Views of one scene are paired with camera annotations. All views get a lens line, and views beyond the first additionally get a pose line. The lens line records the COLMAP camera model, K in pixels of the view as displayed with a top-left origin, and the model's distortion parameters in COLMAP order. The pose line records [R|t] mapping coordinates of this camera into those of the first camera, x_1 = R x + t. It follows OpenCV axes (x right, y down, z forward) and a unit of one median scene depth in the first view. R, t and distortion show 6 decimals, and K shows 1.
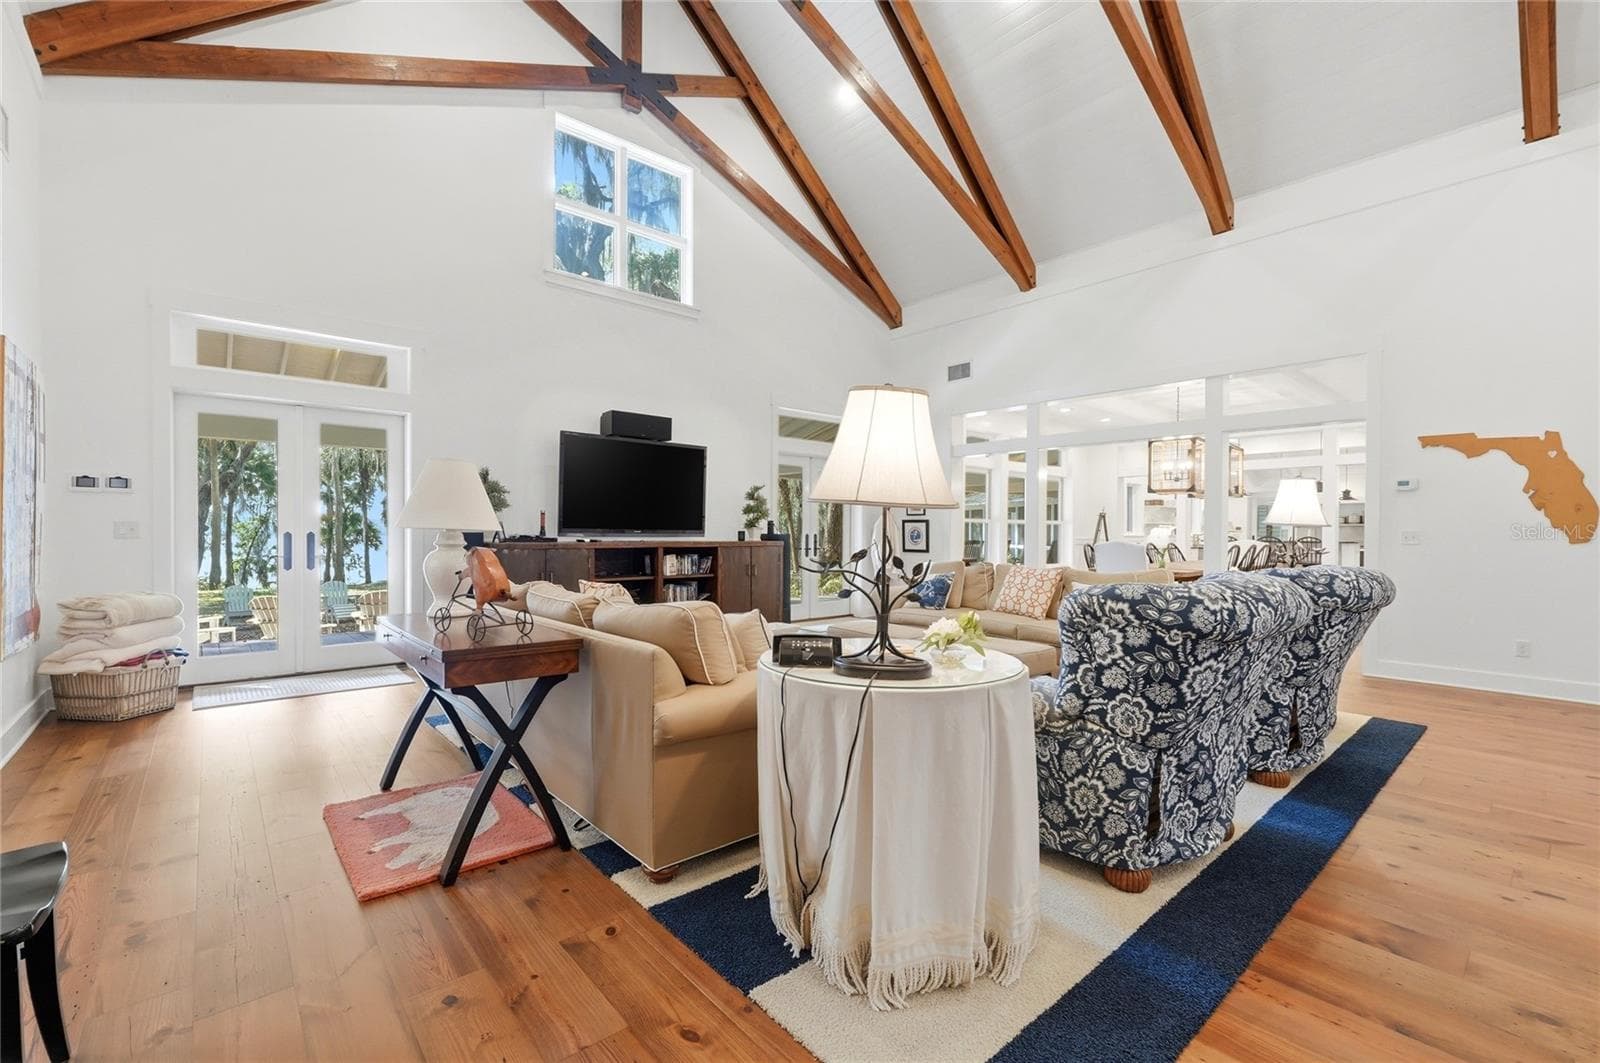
lens RADIAL K [[684.5, 0, 802.0], [0, 684.5, 533.0], [0, 0, 1]] dist [-0.001640, -0.000544]
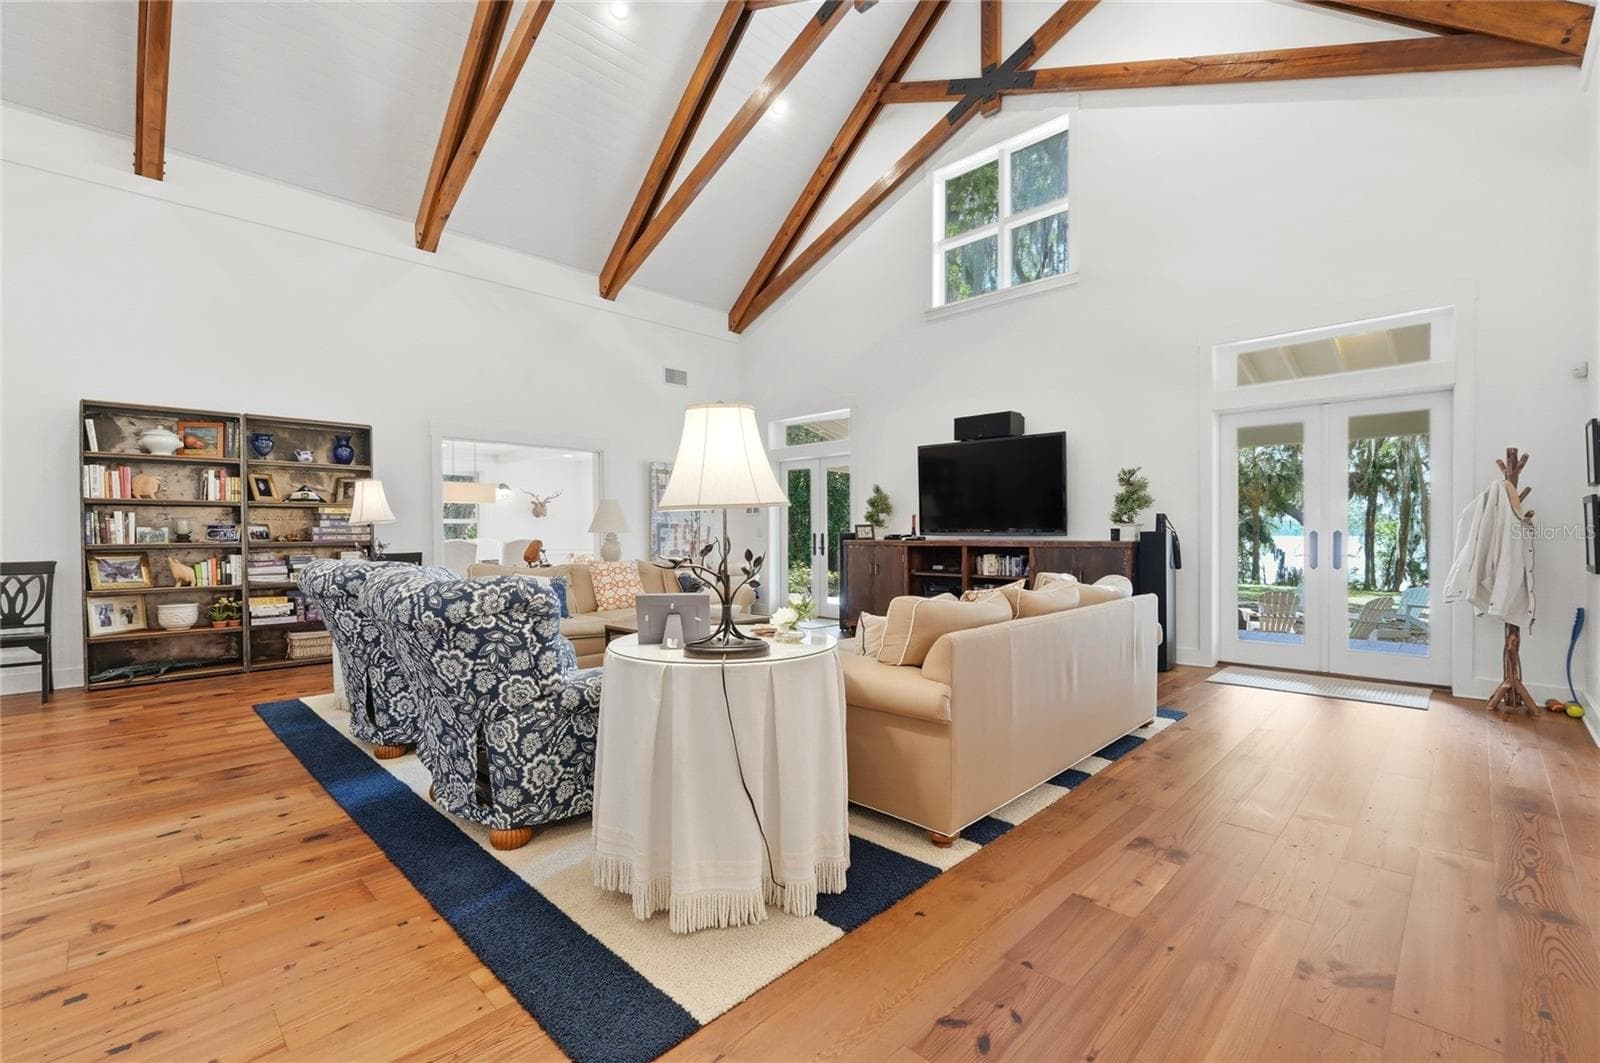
lens RADIAL K [[684.5, 0, 794.9], [0, 684.5, 542.3], [0, 0, 1]] dist [-0.001640, -0.000544]
pose [[0.067992, 0.010477, -0.997631, 0.763941], [0.006288, 0.999921, 0.010930, 0.002748], [0.997666, -0.007016, 0.067920, 0.652923]]
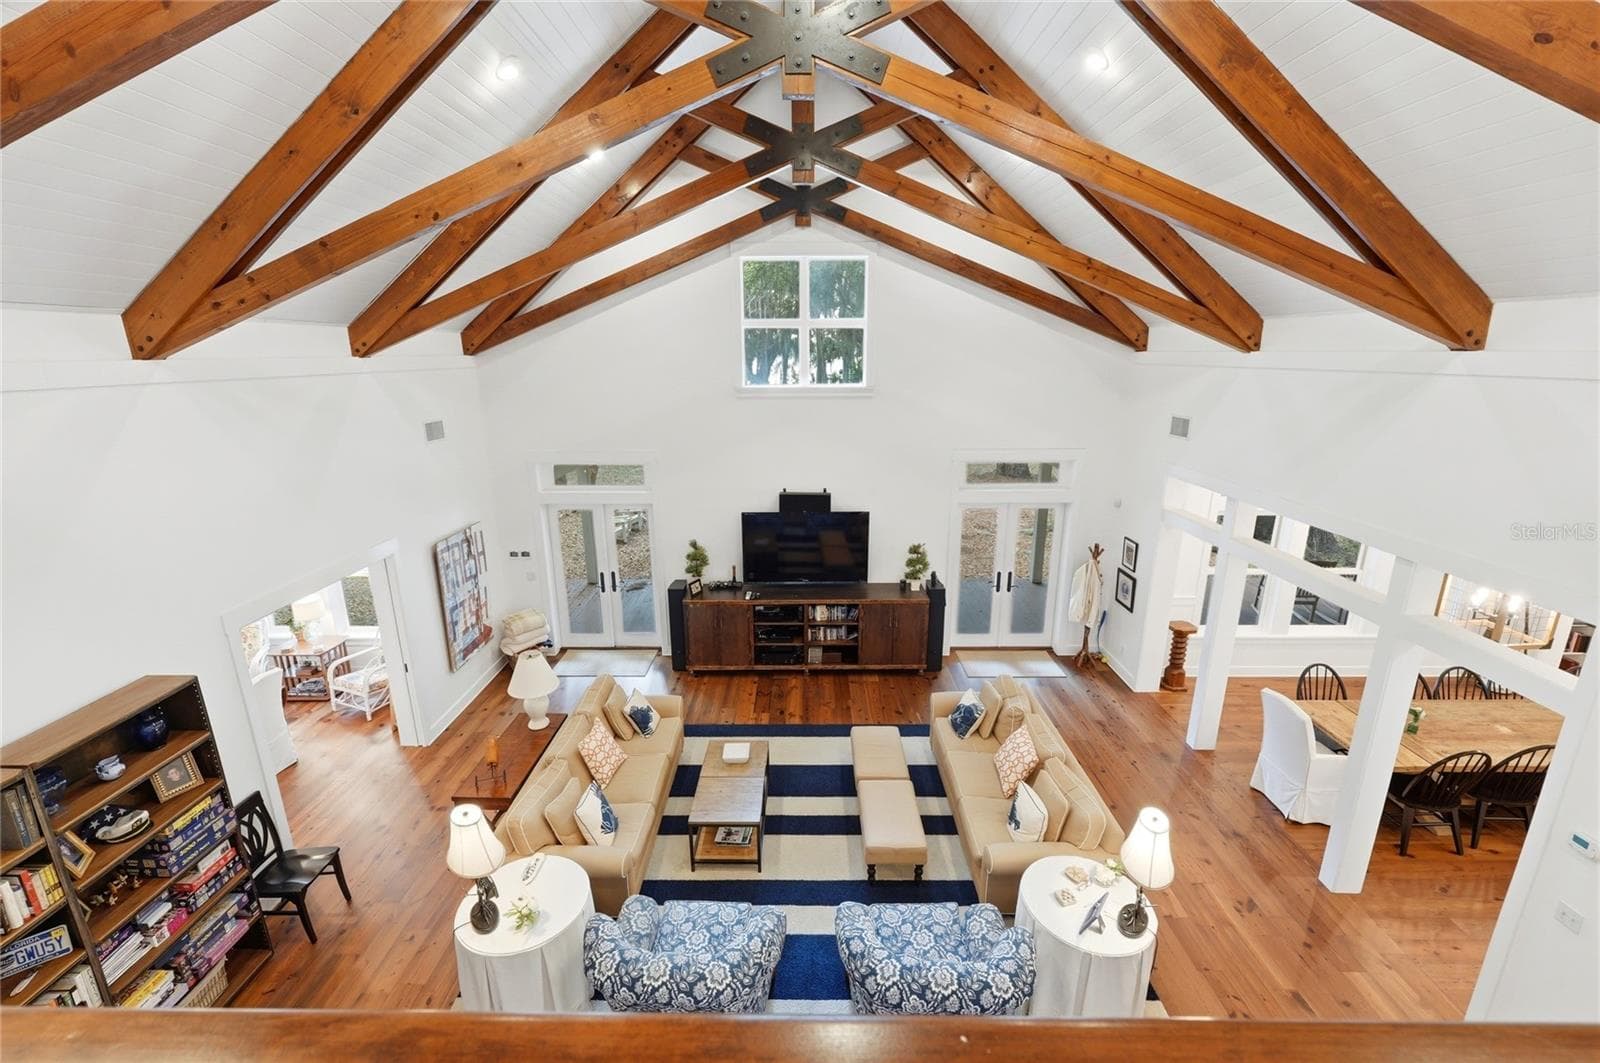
lens RADIAL K [[684.5, 0, 791.4], [0, 684.5, 526.0], [0, 0, 1]] dist [-0.001640, -0.000544]
pose [[0.741734, 0.168341, -0.649224, 0.572398], [0.010506, 0.964953, 0.262211, -0.447520], [0.670612, -0.201312, 0.713970, 0.075291]]
